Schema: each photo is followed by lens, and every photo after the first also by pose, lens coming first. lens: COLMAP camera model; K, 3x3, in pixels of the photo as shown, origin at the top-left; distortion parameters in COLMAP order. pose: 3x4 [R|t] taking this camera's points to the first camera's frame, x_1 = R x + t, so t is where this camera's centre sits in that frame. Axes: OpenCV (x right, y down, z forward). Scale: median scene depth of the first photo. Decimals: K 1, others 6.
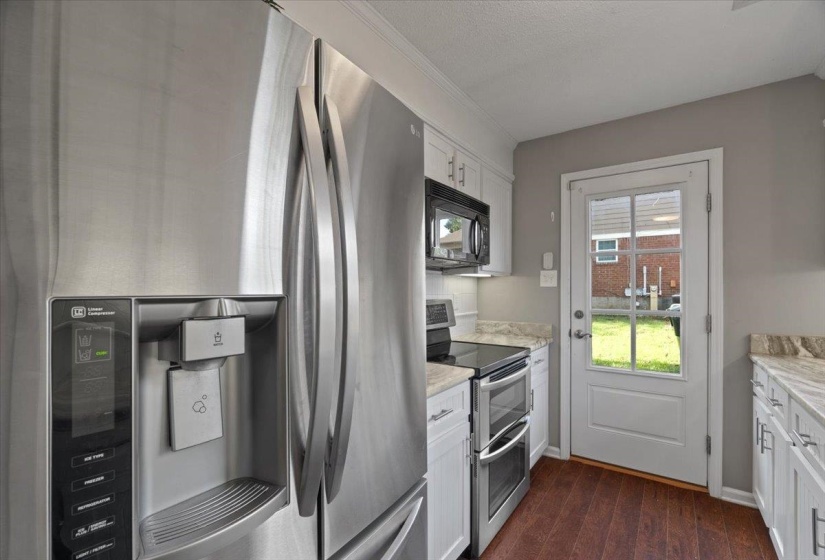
lens RADIAL K [[371.7, 0, 411.5], [0, 371.7, 288.1], [0, 0, 1]] dist [0.000156, 0.000468]
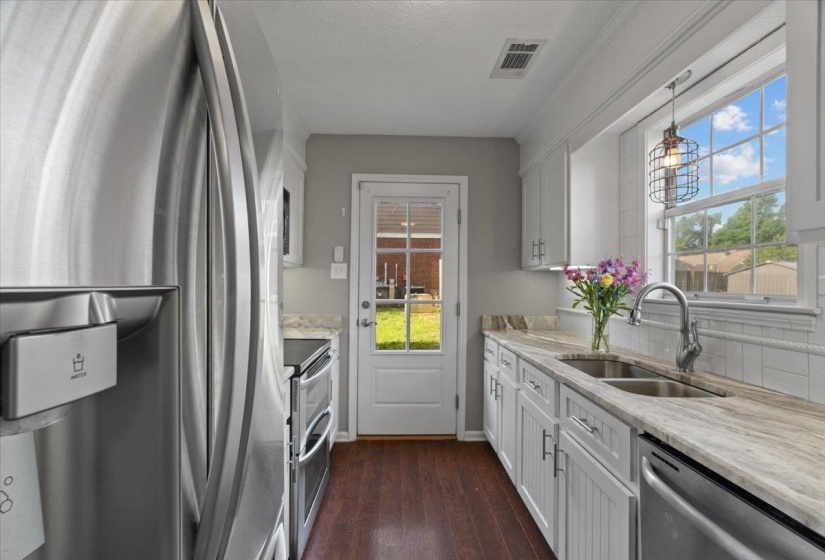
lens RADIAL K [[368.8, 0, 412.5], [0, 368.8, 280.0], [0, 0, 1]] dist [-0.001933, 0.000825]
pose [[0.796471, 0.012154, 0.604554, -0.116110], [-0.012127, 0.999918, -0.004127, 0.001298], [-0.604555, -0.004044, 0.796553, 0.066633]]
